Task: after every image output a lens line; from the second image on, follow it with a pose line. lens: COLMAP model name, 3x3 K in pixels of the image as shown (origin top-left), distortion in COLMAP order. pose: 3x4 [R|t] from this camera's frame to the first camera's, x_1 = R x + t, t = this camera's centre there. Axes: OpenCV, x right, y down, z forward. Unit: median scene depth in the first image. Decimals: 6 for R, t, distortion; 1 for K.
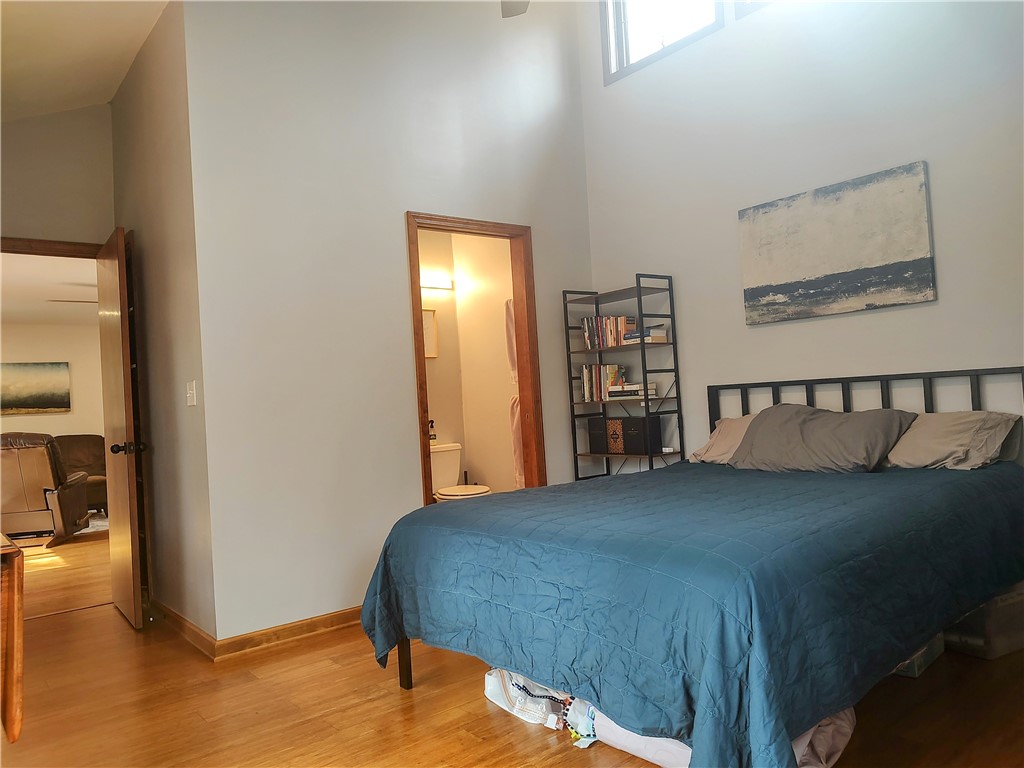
lens RADIAL K [[736.4, 0, 507.5], [0, 736.4, 380.8], [0, 0, 1]] dist [0.023601, -0.031134]
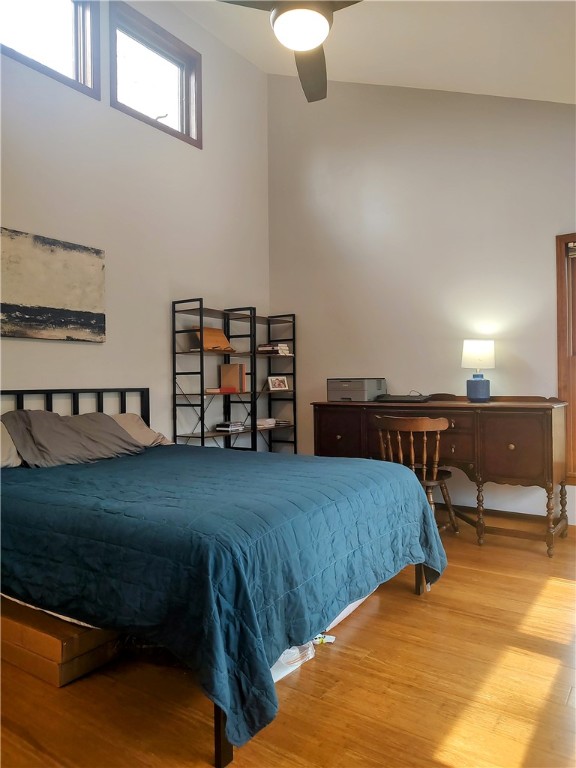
lens RADIAL K [[552.3, 0, 290.1], [0, 552.3, 378.6], [0, 0, 1]] dist [0.023601, -0.031134]
pose [[-0.282447, 0.076168, 0.956254, -0.611867], [0.009019, 0.997010, -0.076750, 0.057002], [-0.959240, -0.013054, -0.282290, 0.926616]]
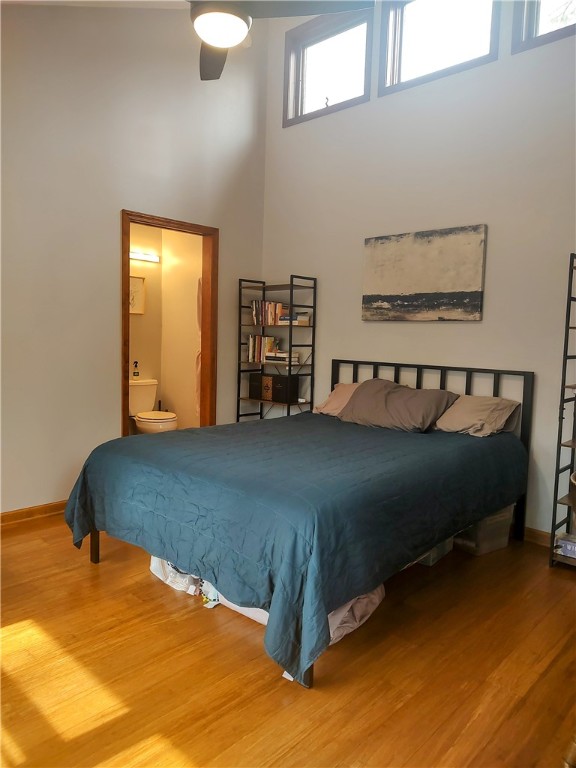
lens RADIAL K [[552.3, 0, 290.1], [0, 552.3, 380.4], [0, 0, 1]] dist [0.023601, -0.031134]
pose [[0.985276, 0.077567, 0.152363, 0.036997], [-0.092910, 0.991007, 0.096300, -0.059477], [-0.143523, -0.109039, 0.983622, -0.057830]]
